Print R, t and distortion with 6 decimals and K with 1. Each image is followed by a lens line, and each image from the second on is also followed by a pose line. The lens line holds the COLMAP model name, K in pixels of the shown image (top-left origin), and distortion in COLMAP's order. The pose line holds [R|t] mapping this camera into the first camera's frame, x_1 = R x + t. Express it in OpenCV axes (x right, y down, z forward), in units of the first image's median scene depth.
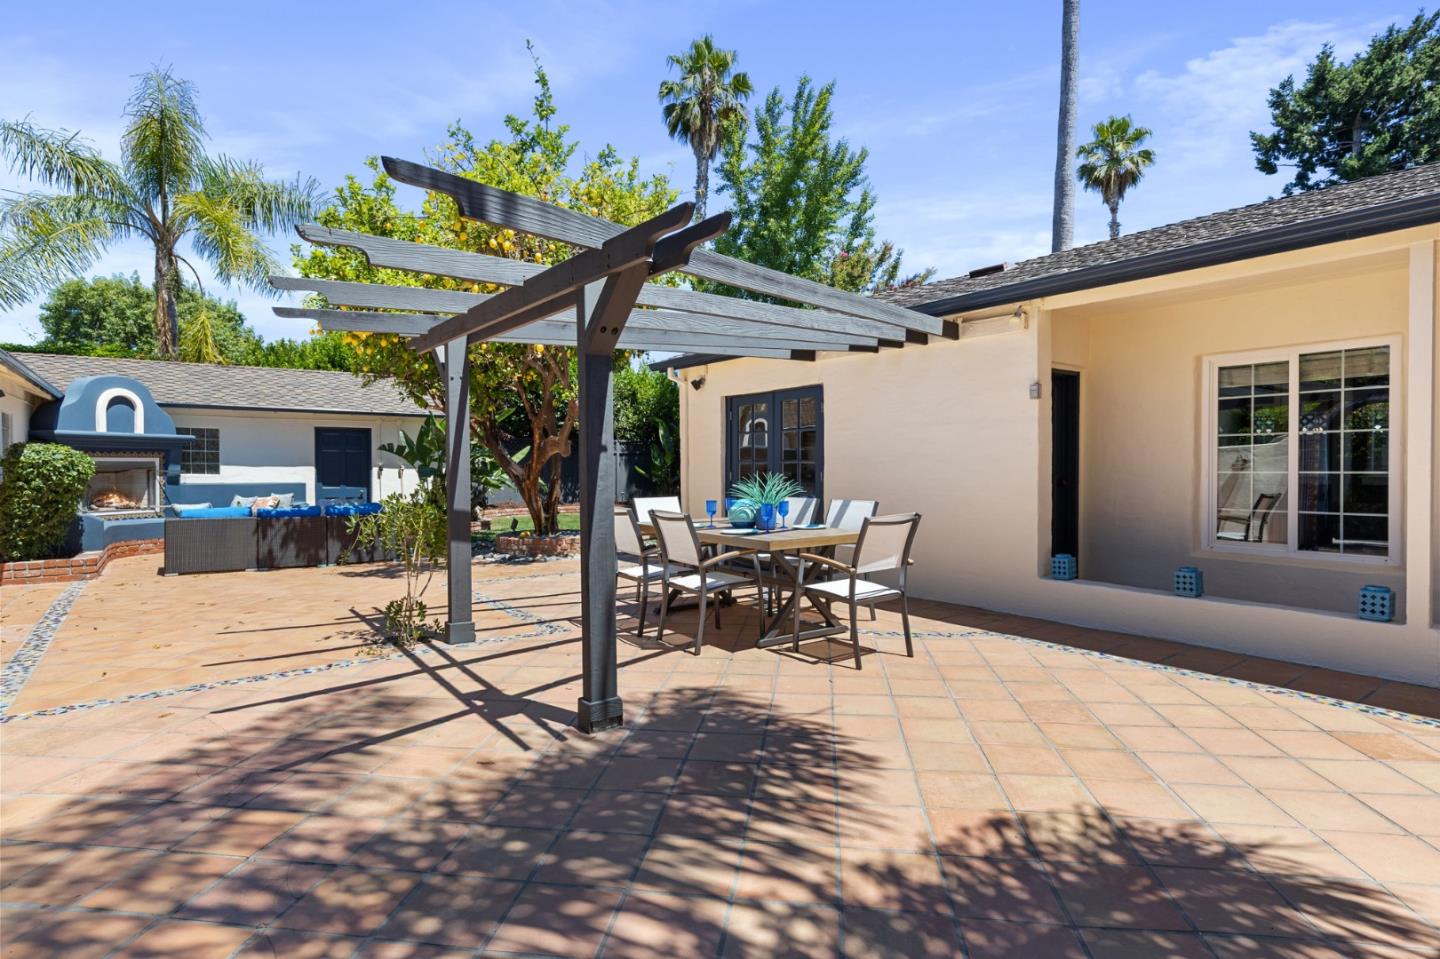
lens RADIAL K [[727.9, 0, 712.3], [0, 727.9, 476.4], [0, 0, 1]] dist [0.008519, -0.003286]
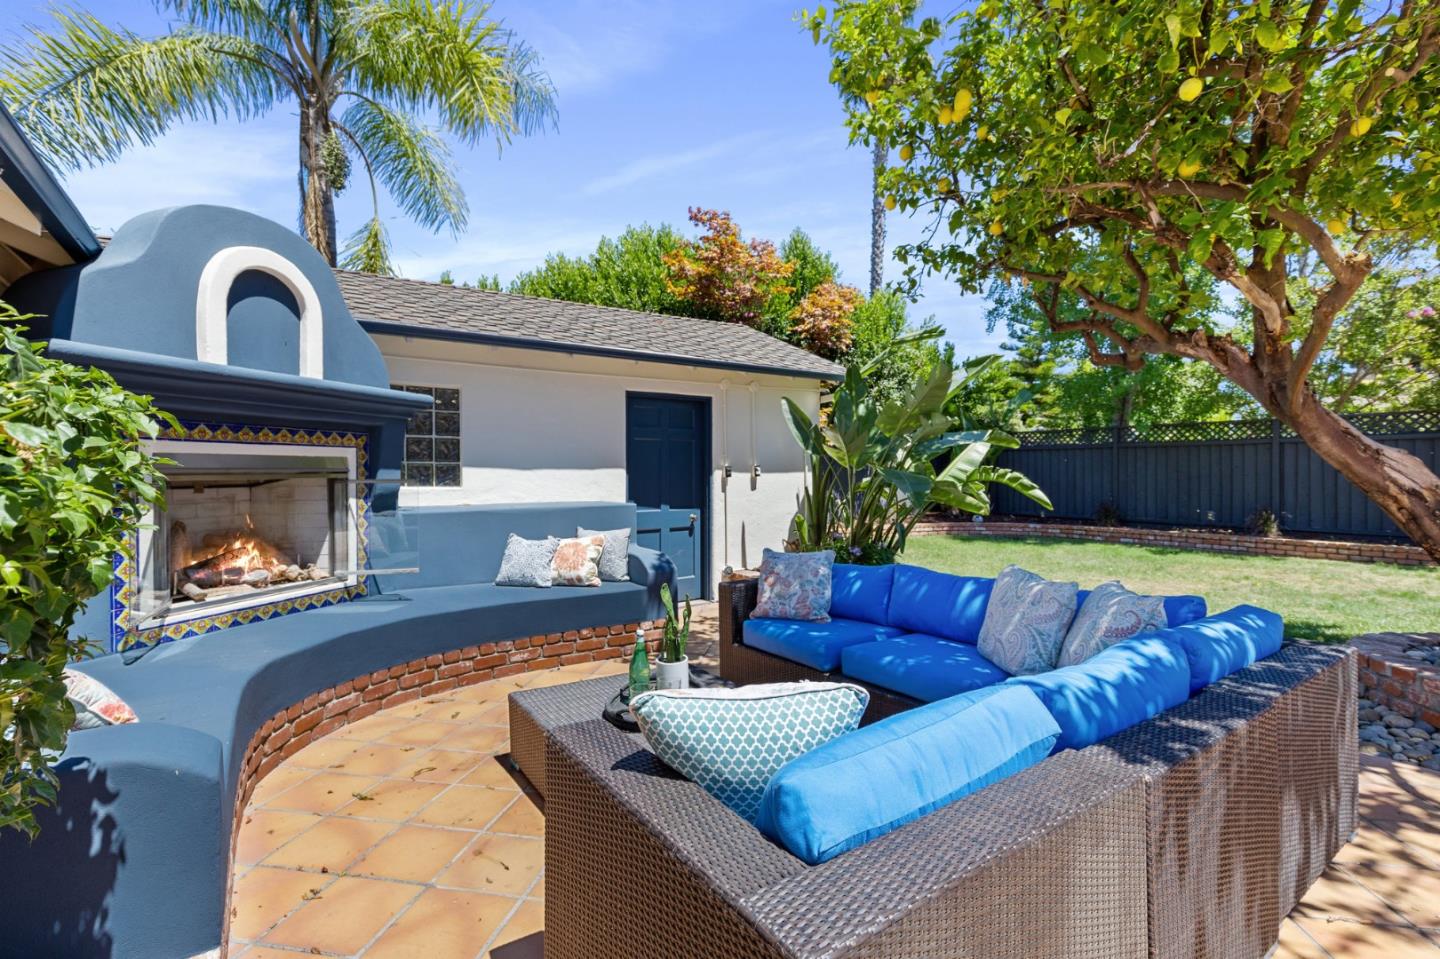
lens RADIAL K [[640.5, 0, 723.7], [0, 640.5, 476.2], [0, 0, 1]] dist [-0.000456, 0.000097]
pose [[0.999668, -0.006152, -0.025039, -0.465048], [0.006037, 0.999971, -0.004679, -0.006259], [0.025067, 0.004527, 0.999676, 0.557594]]
